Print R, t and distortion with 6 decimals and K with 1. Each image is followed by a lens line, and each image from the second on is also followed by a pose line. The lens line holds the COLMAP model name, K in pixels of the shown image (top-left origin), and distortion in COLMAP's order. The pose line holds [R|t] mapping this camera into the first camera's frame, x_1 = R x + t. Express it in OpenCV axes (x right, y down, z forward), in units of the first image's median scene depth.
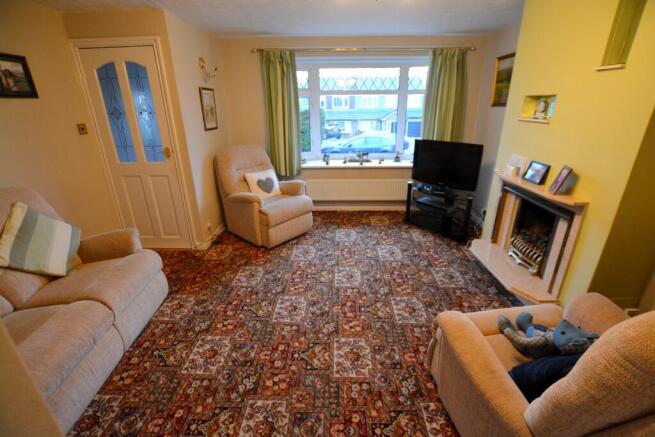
lens RADIAL K [[290.8, 0, 331.8], [0, 290.8, 218.5], [0, 0, 1]] dist [-0.028144, 0.000419]
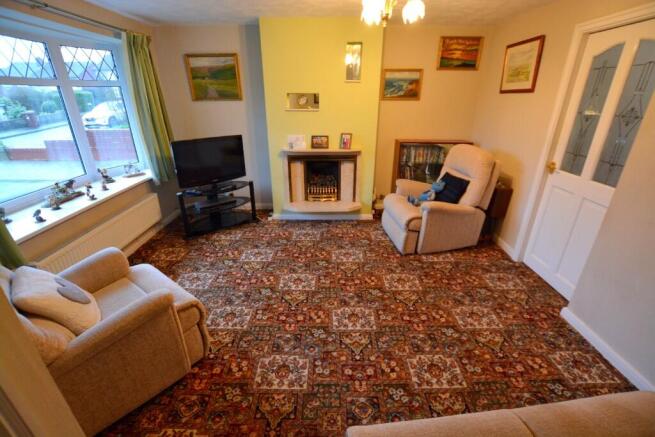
lens RADIAL K [[291.0, 0, 329.2], [0, 291.0, 222.0], [0, 0, 1]] dist [-0.031786, 0.000189]
pose [[-0.026808, -0.390120, 0.920374, -0.790947], [0.360681, 0.854910, 0.372877, -0.302692], [-0.932304, 0.341958, 0.117791, 0.759155]]
